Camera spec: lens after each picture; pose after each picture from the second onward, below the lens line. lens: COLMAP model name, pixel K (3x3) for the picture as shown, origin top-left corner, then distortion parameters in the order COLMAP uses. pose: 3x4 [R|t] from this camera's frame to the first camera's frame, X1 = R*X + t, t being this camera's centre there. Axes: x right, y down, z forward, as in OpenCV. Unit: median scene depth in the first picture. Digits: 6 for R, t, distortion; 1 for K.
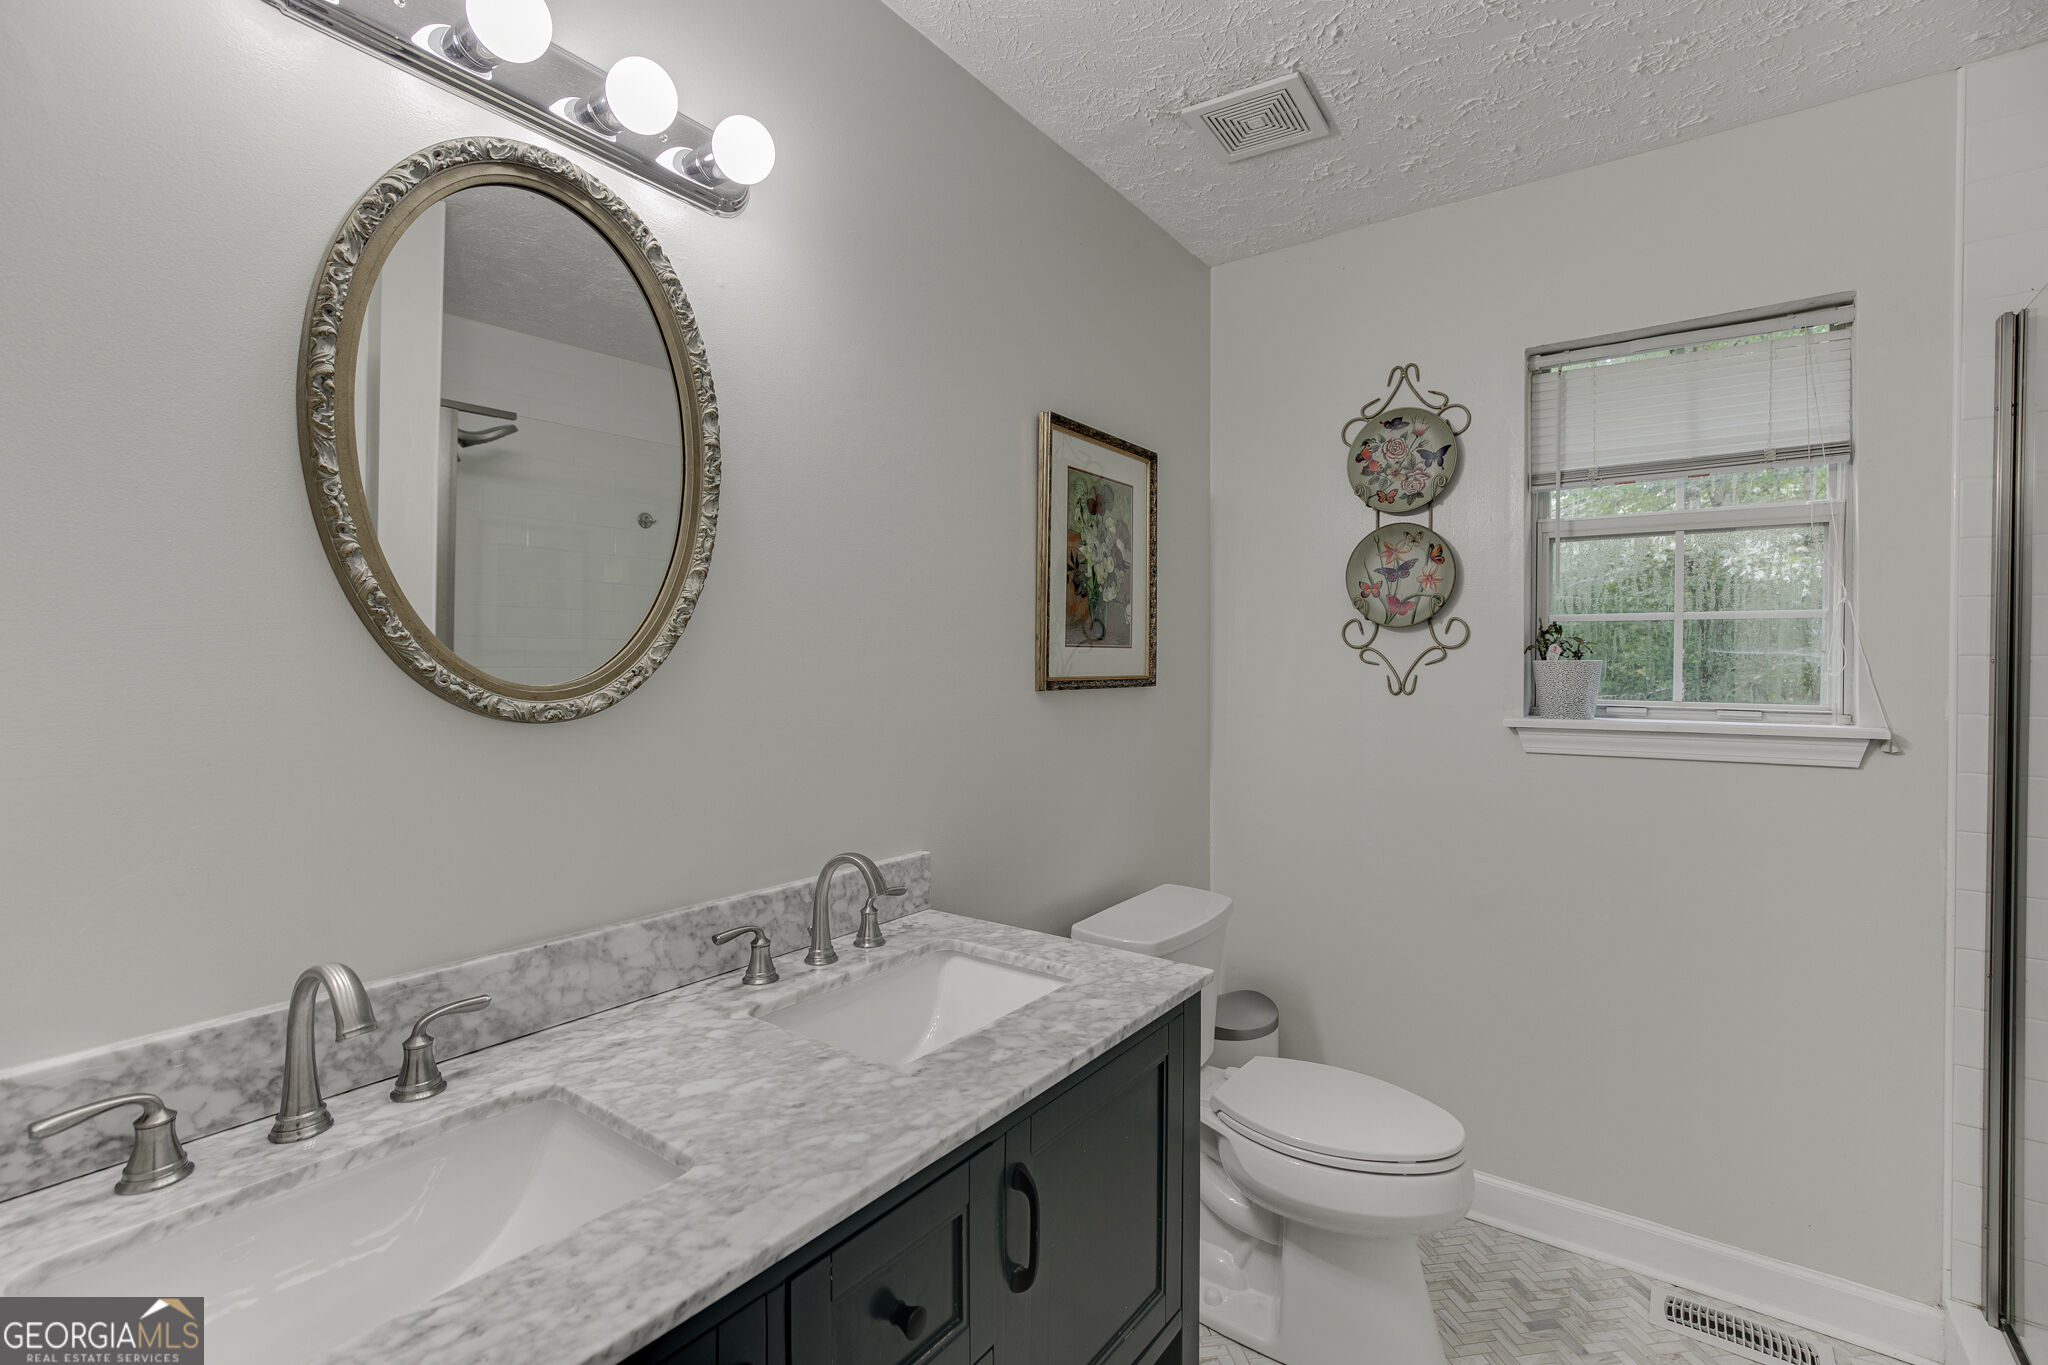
lens RADIAL K [[919.7, 0, 1023.3], [0, 919.7, 663.3], [0, 0, 1]] dist [-0.012909, 0.006681]
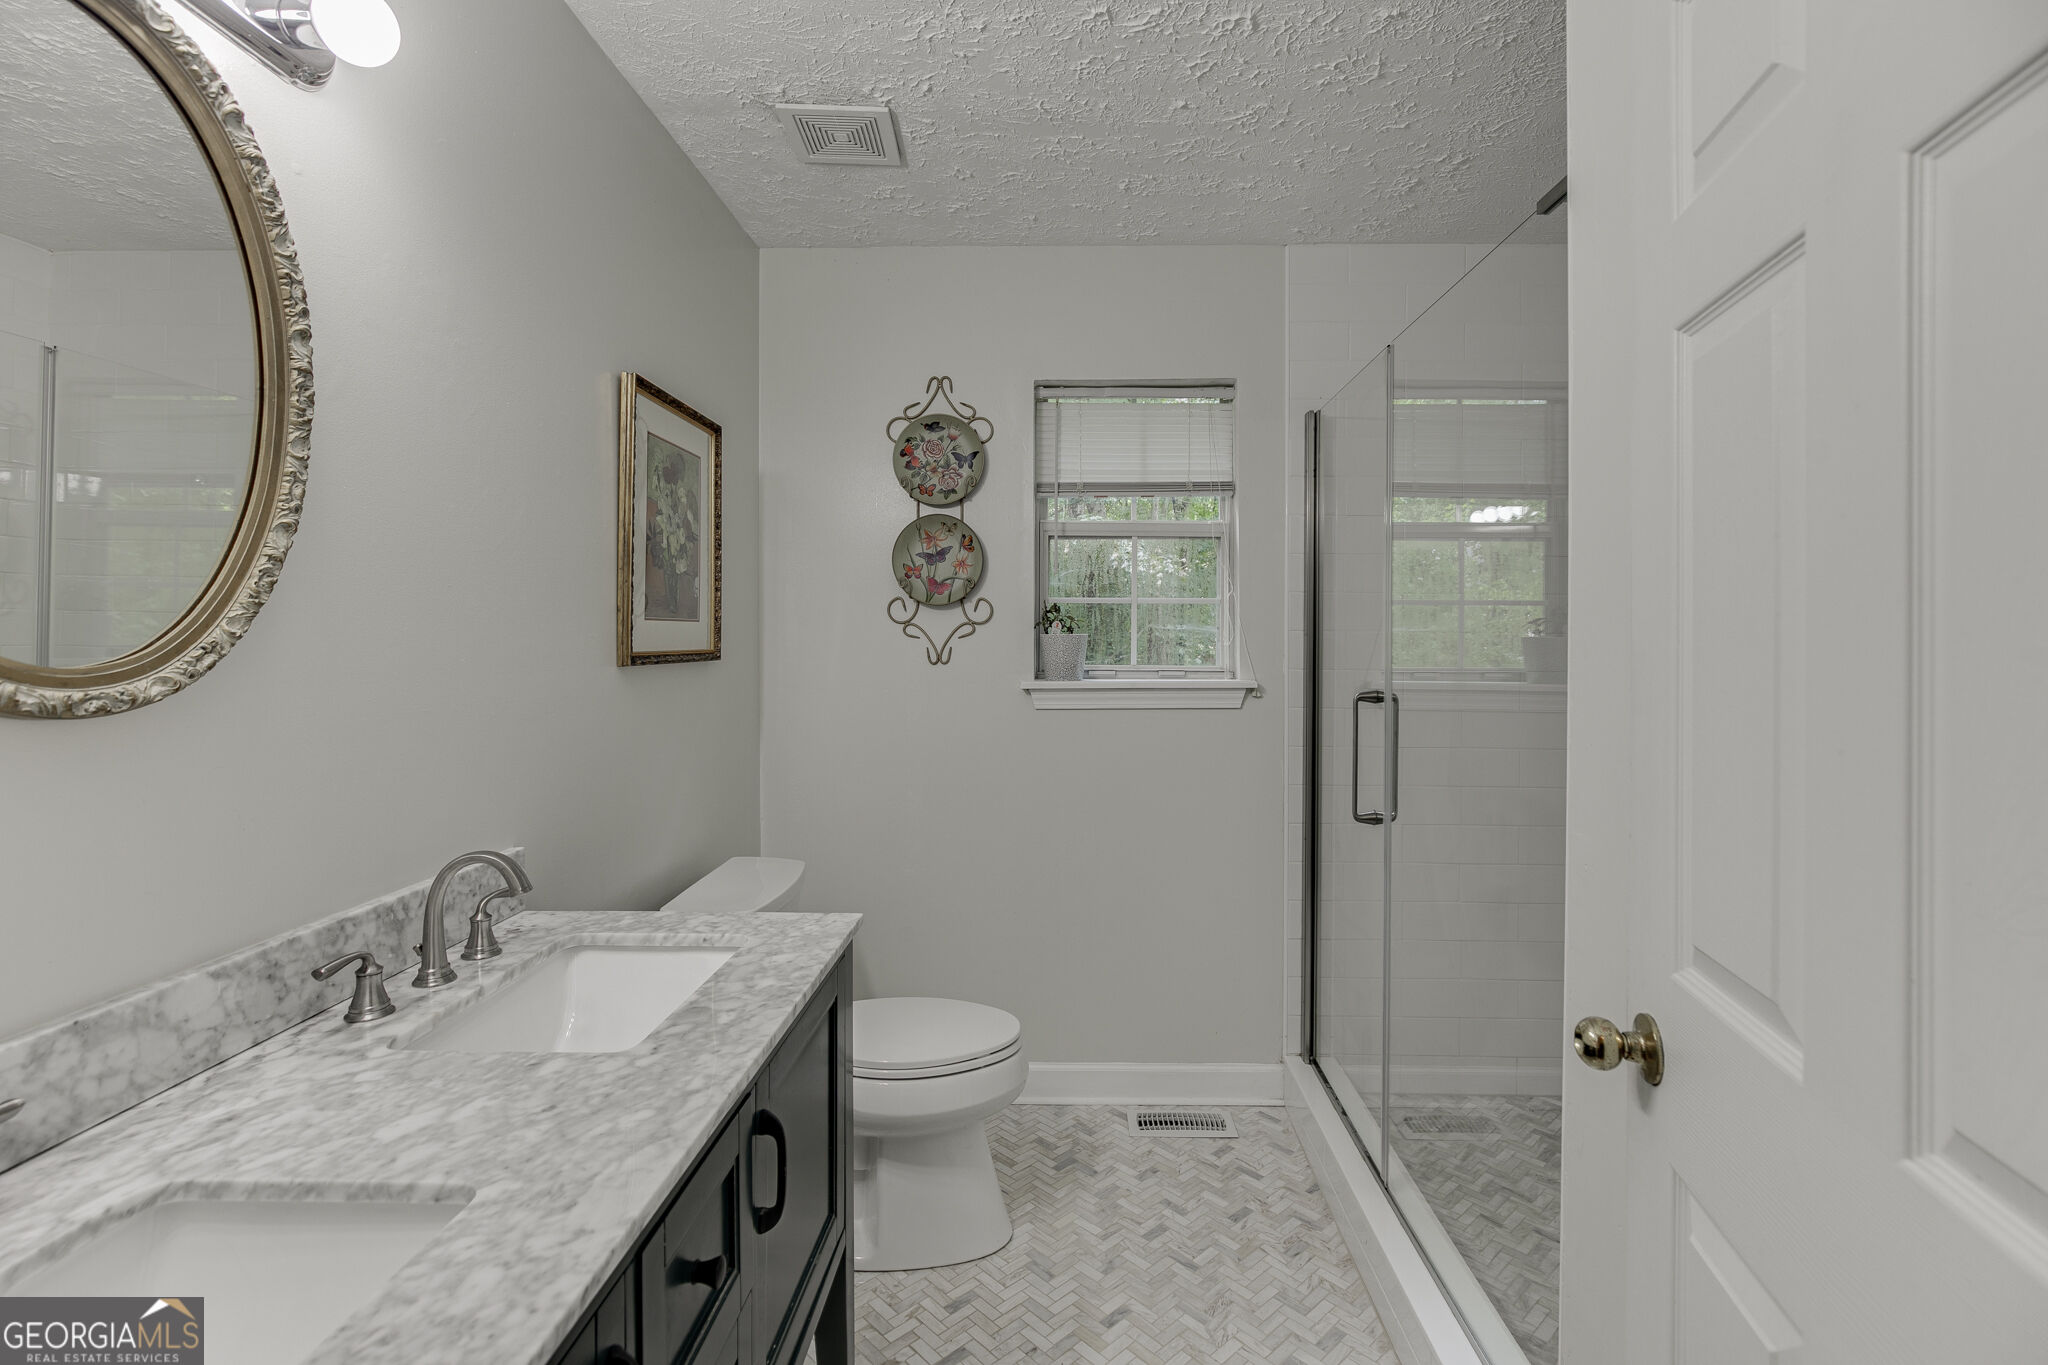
lens RADIAL K [[919.7, 0, 1054.4], [0, 919.7, 631.2], [0, 0, 1]] dist [-0.012909, 0.006681]
pose [[0.821471, 0.001516, 0.570248, -0.171855], [0.002601, 0.999976, -0.006405, 0.000989], [-0.570244, 0.006744, 0.821447, -0.031425]]
